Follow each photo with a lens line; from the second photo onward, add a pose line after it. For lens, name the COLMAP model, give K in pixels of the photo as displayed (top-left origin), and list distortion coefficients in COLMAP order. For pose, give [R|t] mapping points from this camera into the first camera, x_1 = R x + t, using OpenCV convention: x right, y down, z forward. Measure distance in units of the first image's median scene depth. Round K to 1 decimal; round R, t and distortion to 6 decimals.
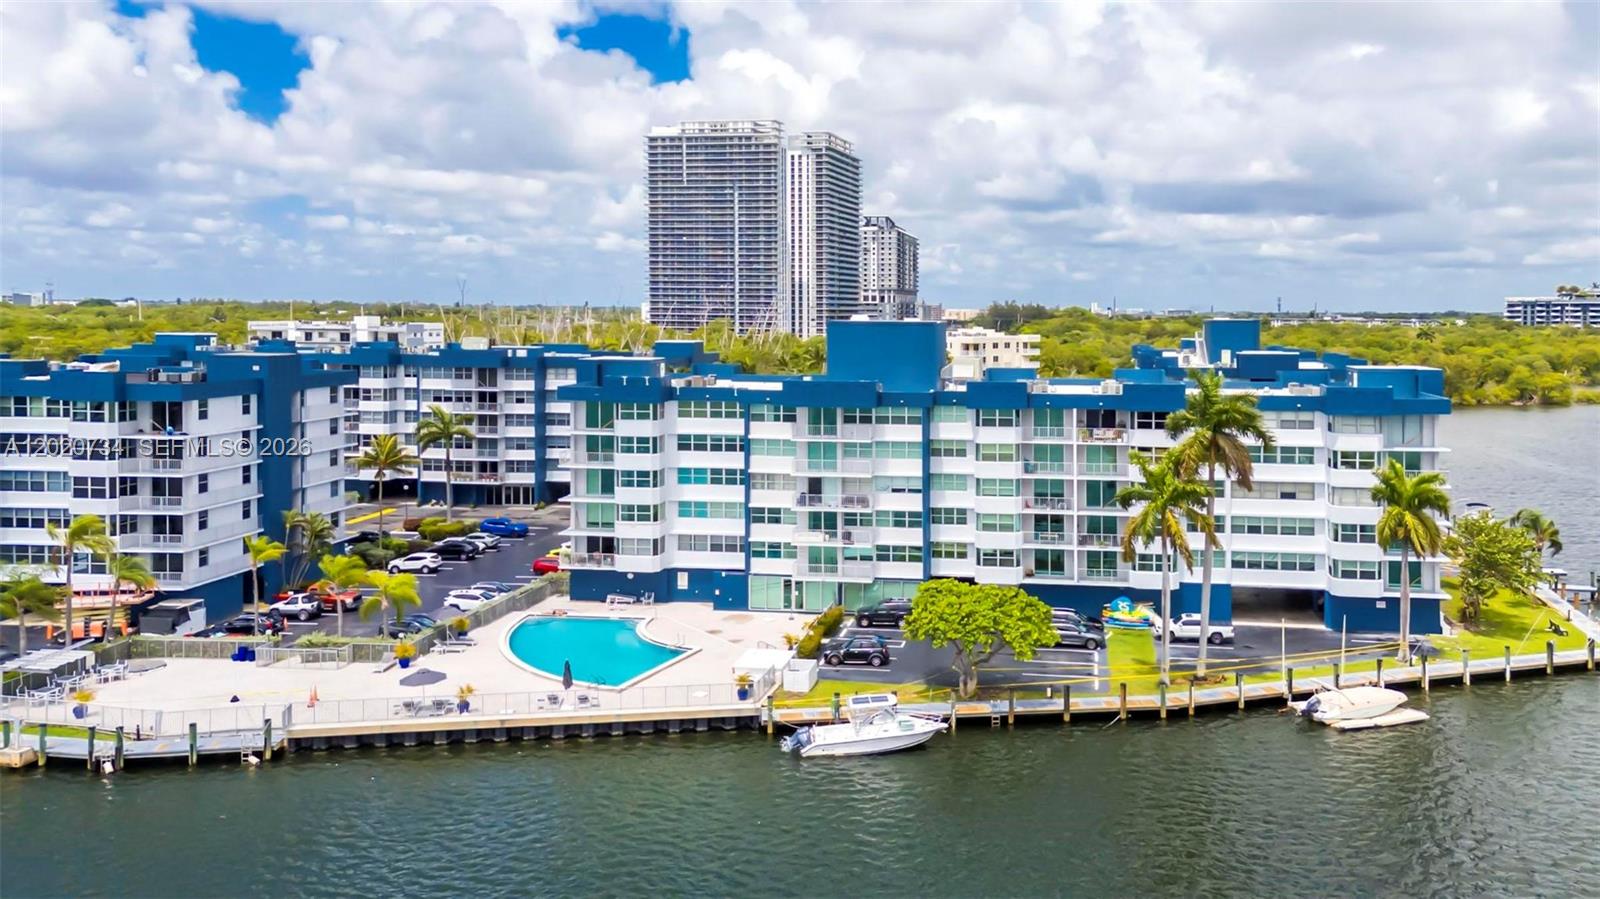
lens RADIAL K [[1163.0, 0, 827.7], [0, 1163.0, 445.6], [0, 0, 1]] dist [0.043277, 0.001409]
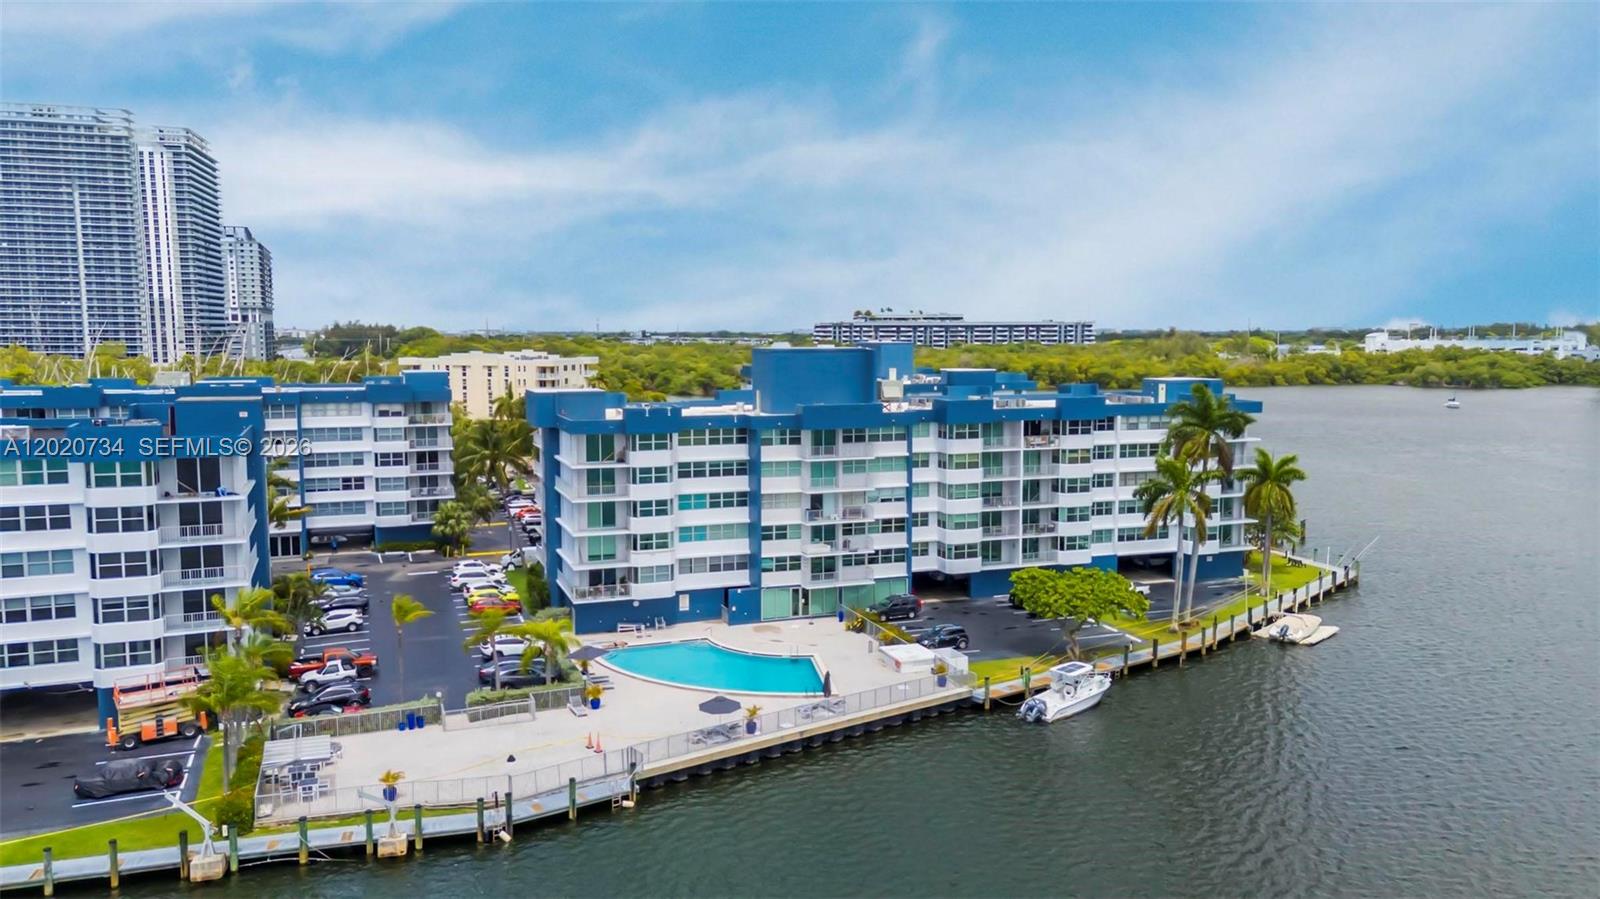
lens RADIAL K [[1153.0, 0, 717.3], [0, 1153.0, 550.3], [0, 0, 1]] dist [0.046979, -0.001528]
pose [[0.893324, -0.091672, 0.439965, -0.575287], [0.059459, 0.994477, 0.086484, -0.019496], [-0.445463, -0.051098, 0.893841, 0.068867]]
